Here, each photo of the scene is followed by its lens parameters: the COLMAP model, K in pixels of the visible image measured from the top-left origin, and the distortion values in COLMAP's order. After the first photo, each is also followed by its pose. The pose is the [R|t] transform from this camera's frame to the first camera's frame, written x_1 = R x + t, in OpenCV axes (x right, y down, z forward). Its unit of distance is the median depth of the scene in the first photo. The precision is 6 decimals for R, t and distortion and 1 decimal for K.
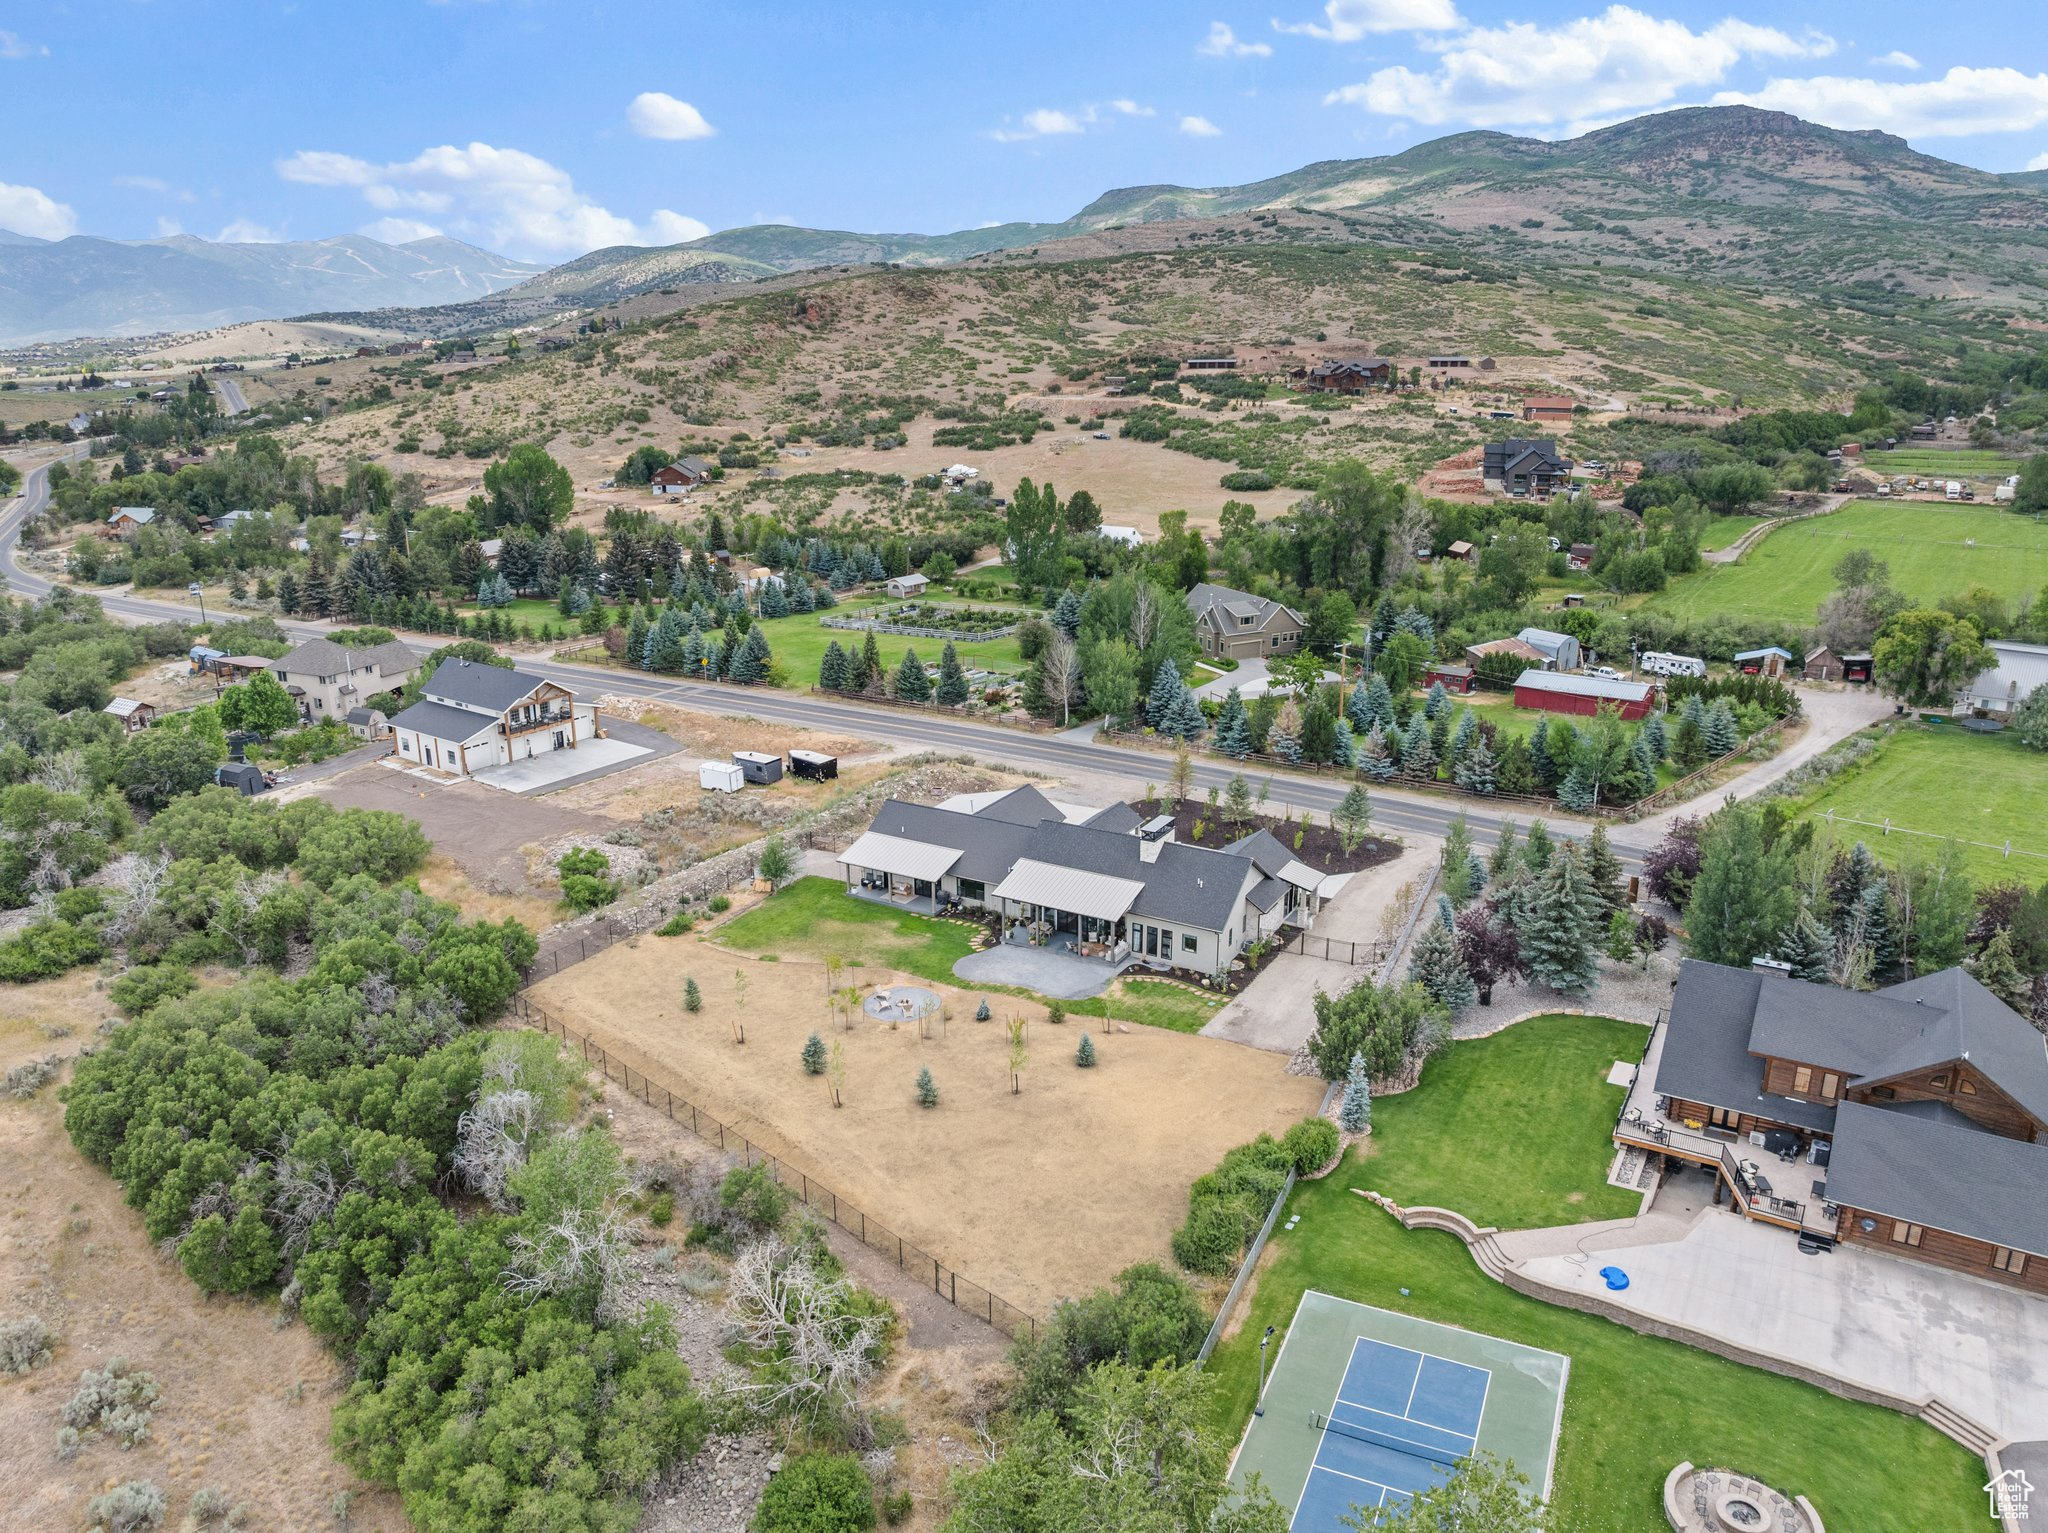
lens RADIAL K [[1438.1, 0, 1022.7], [0, 1438.1, 769.9], [0, 0, 1]] dist [-0.043183, 0.008133]
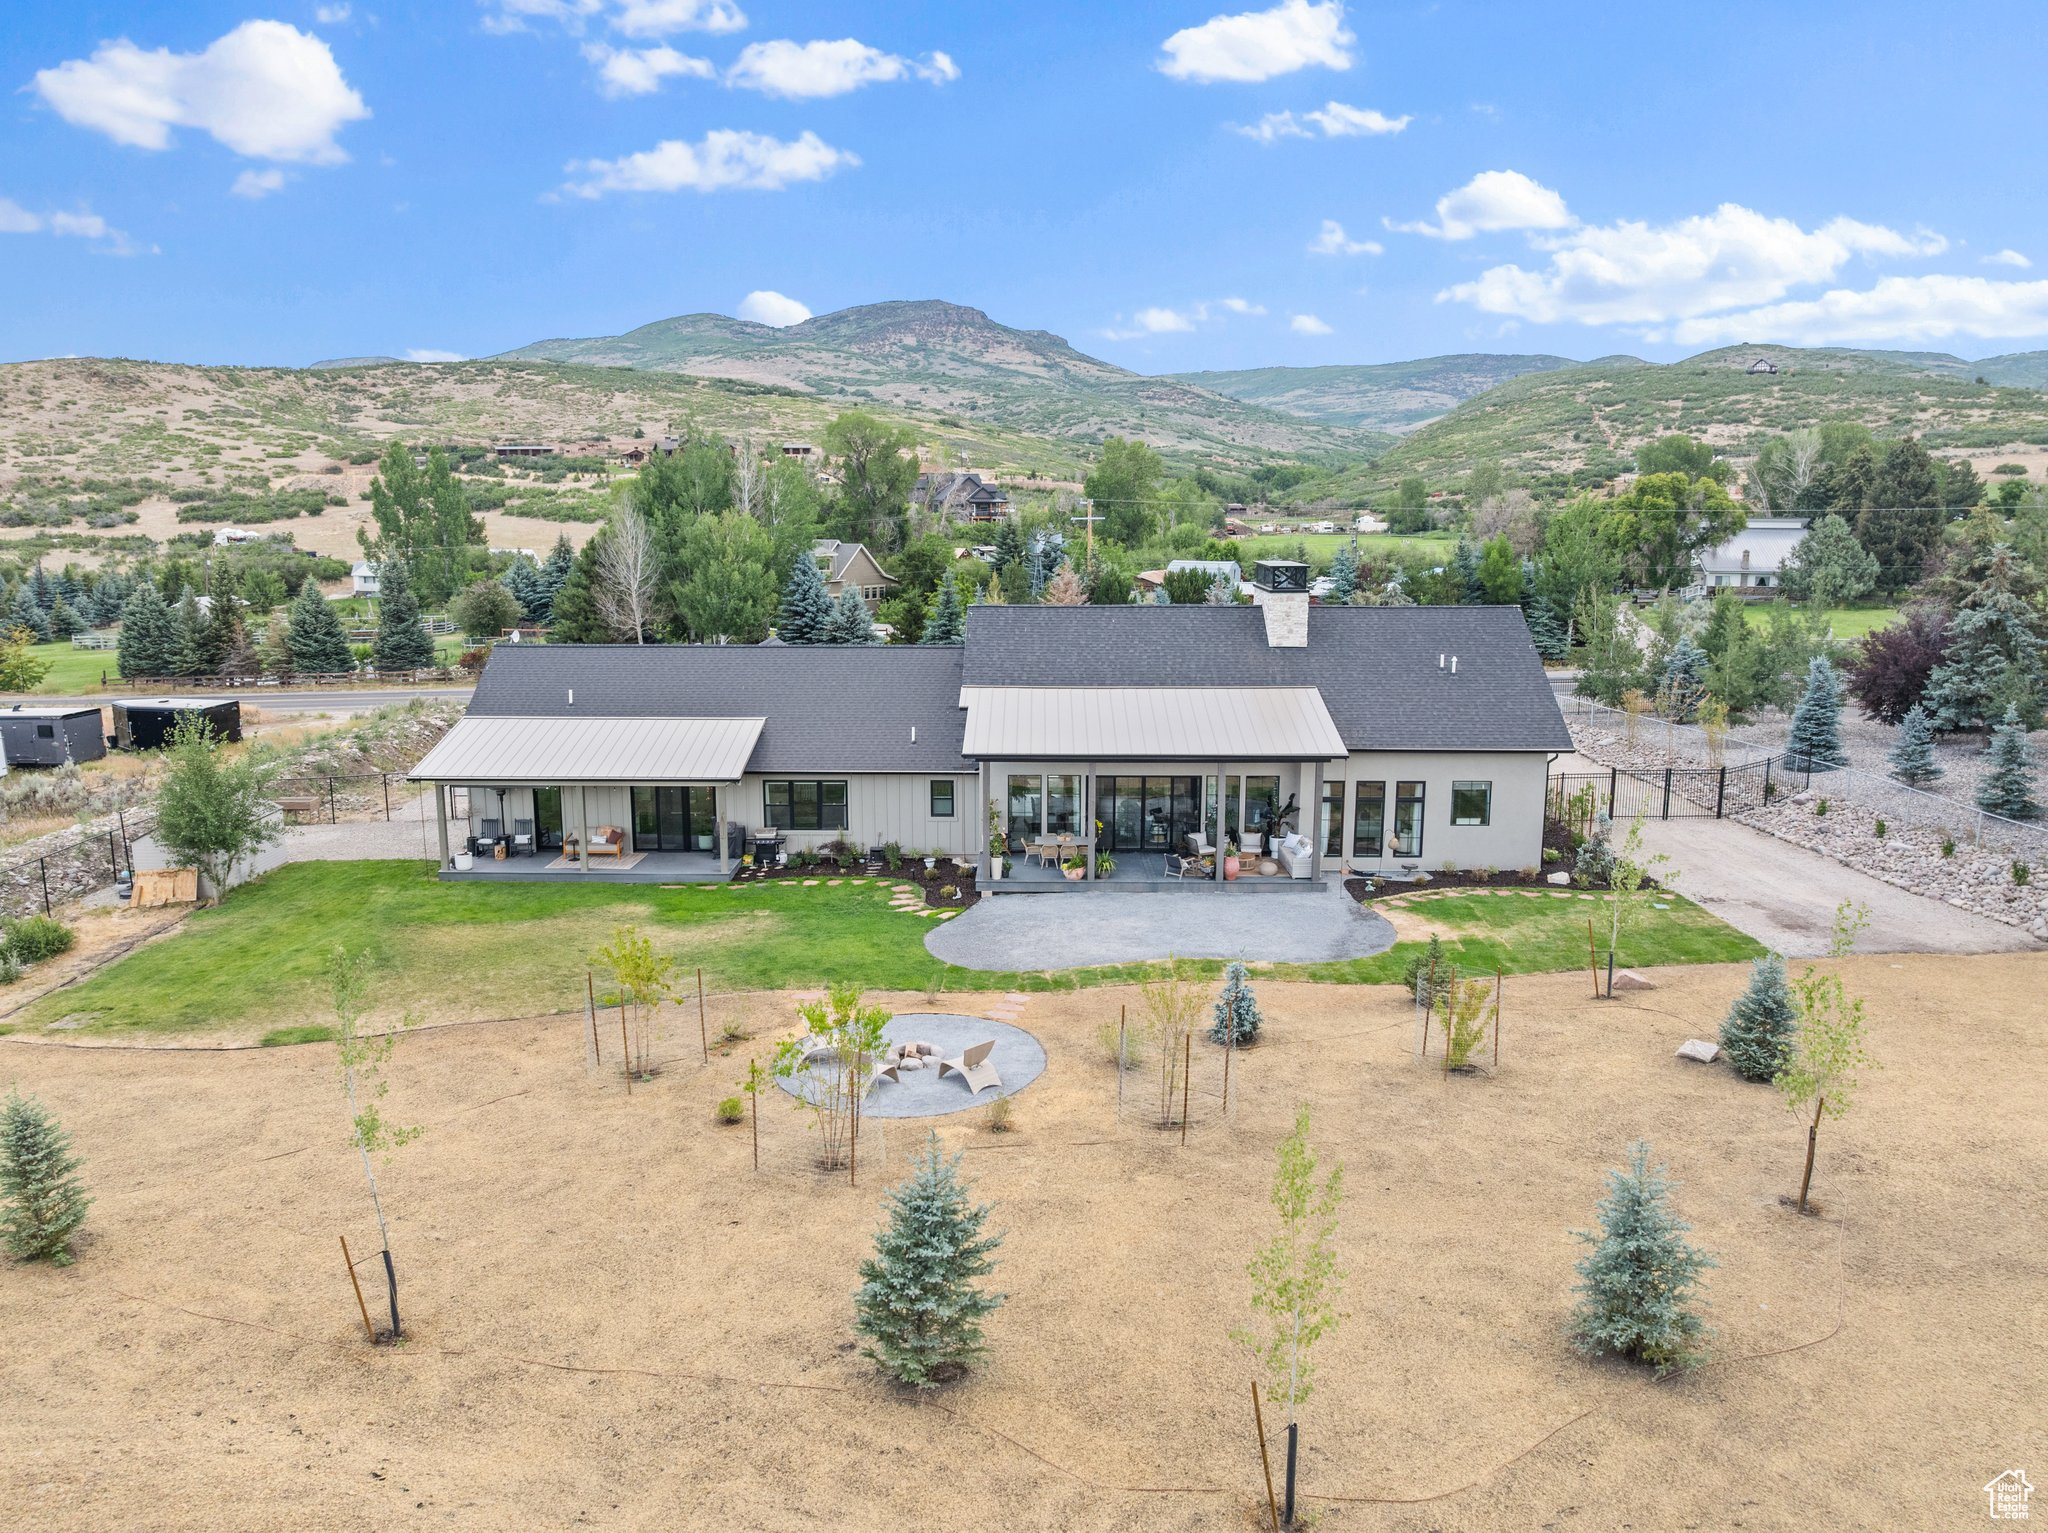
lens RADIAL K [[1438.1, 0, 1023.7], [0, 1438.1, 761.6], [0, 0, 1]] dist [-0.043183, 0.008133]
pose [[0.872347, -0.080149, 0.482273, -0.036968], [0.142166, 0.985428, -0.093384, 0.025177], [-0.467760, 0.150026, 0.871029, 0.137430]]
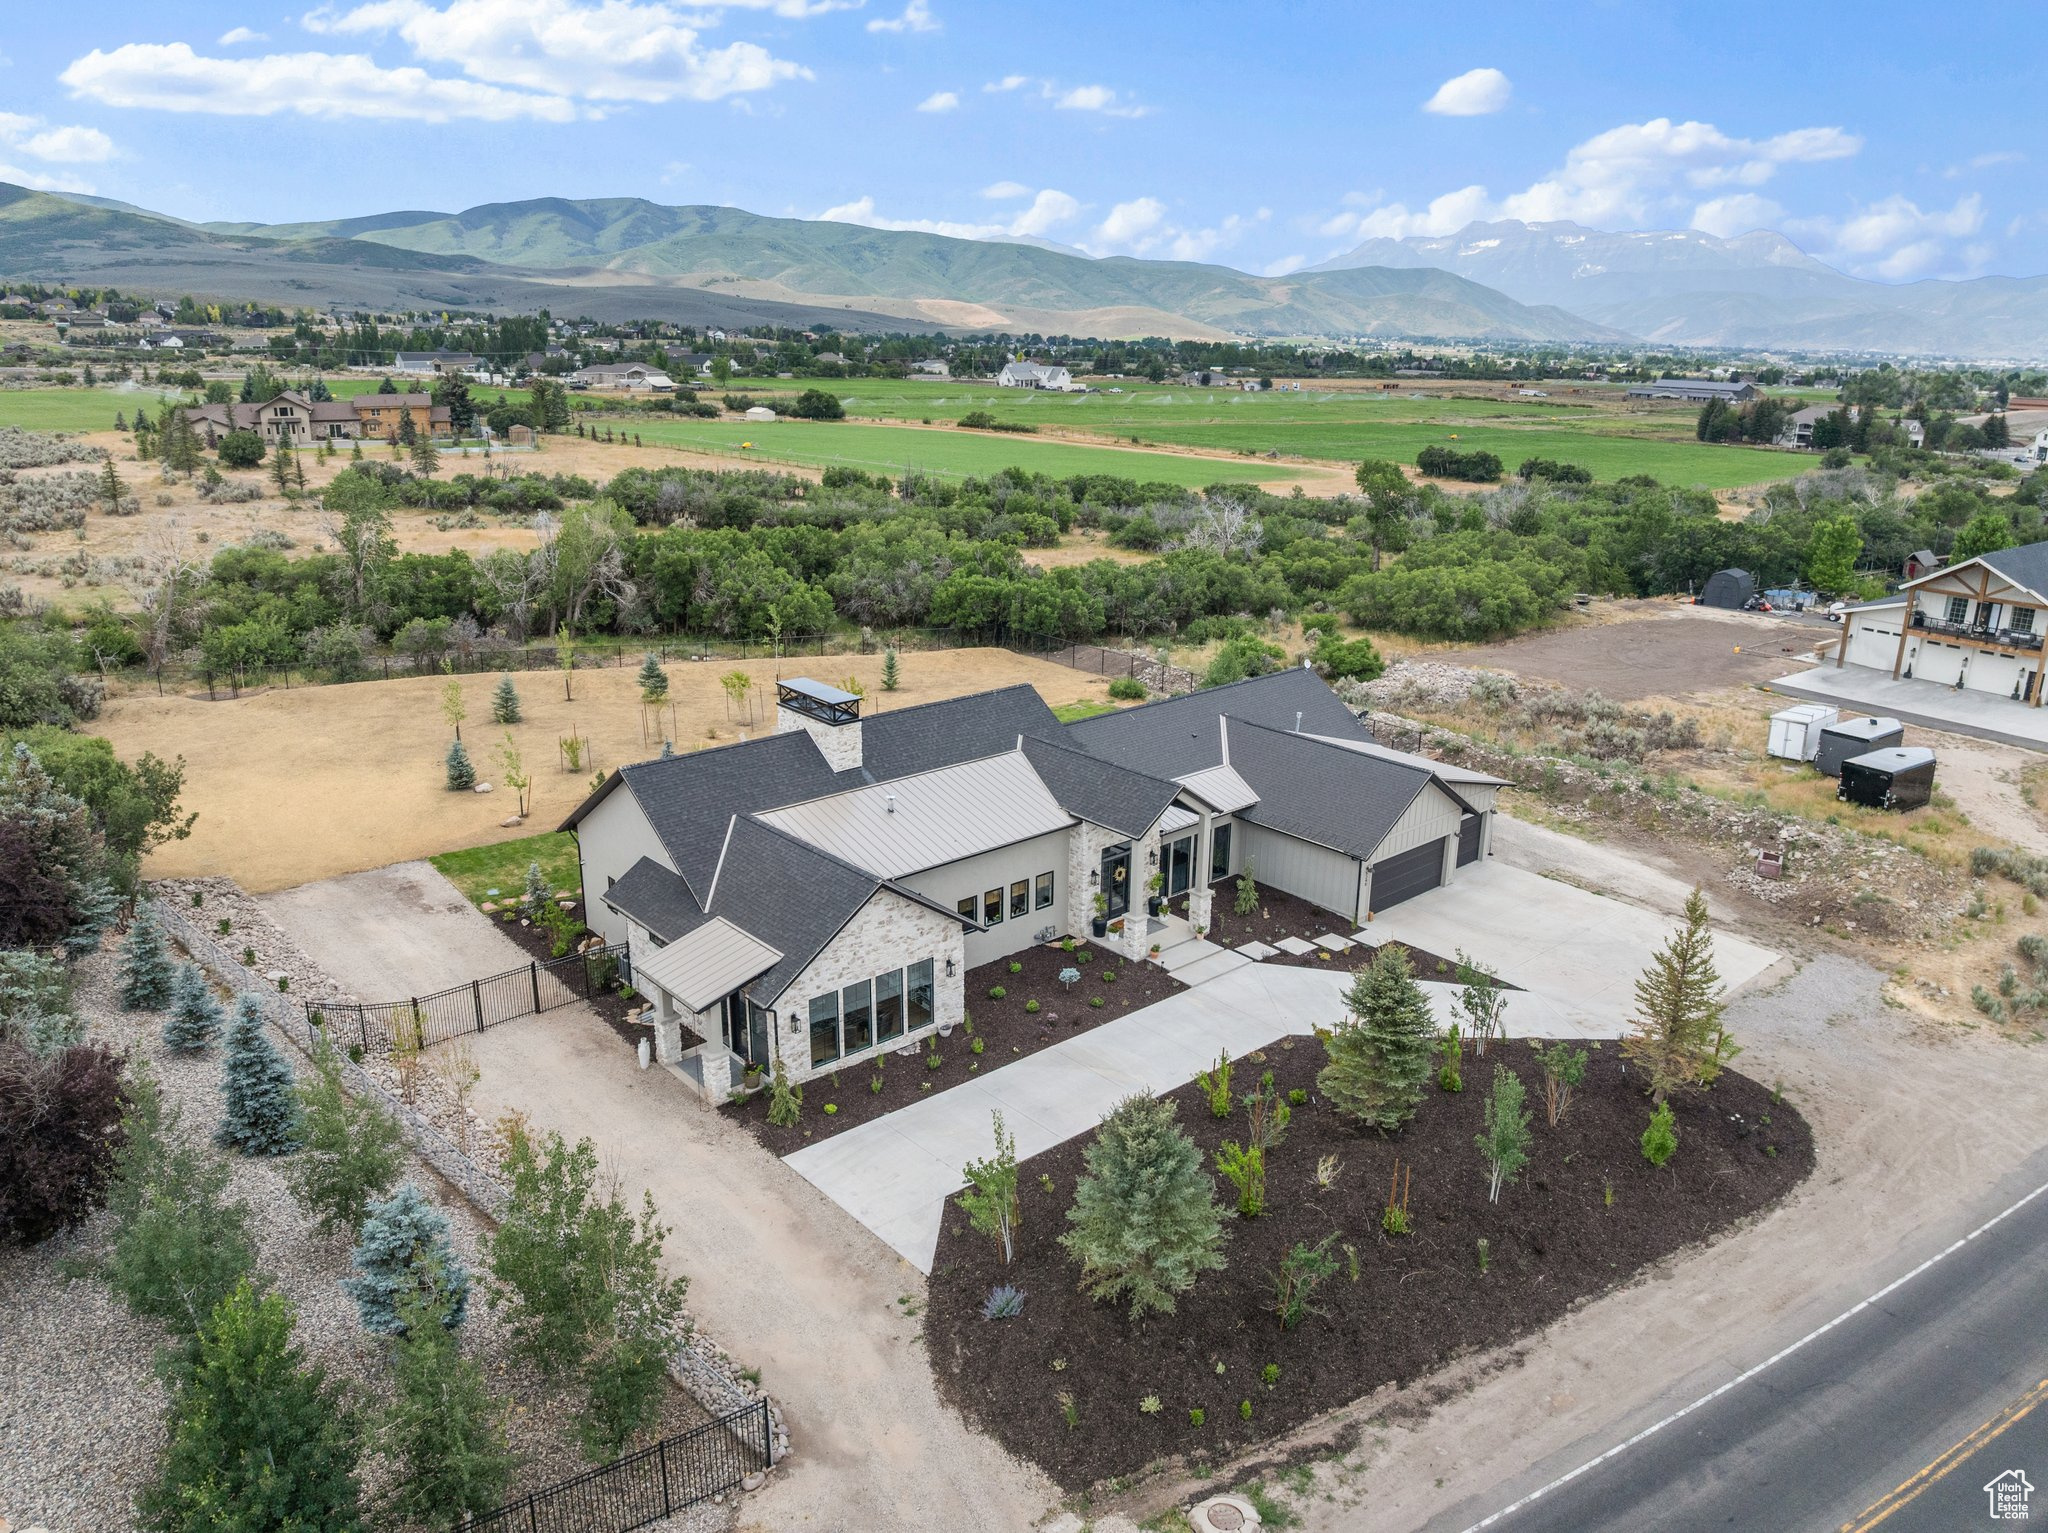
lens RADIAL K [[1438.1, 0, 1026.1], [0, 1438.1, 773.2], [0, 0, 1]] dist [-0.043183, 0.008133]
pose [[-0.323509, 0.294529, -0.899219, 0.102608], [-0.293645, 0.872153, 0.391307, -0.029313], [0.899508, 0.390642, -0.195662, 0.237249]]
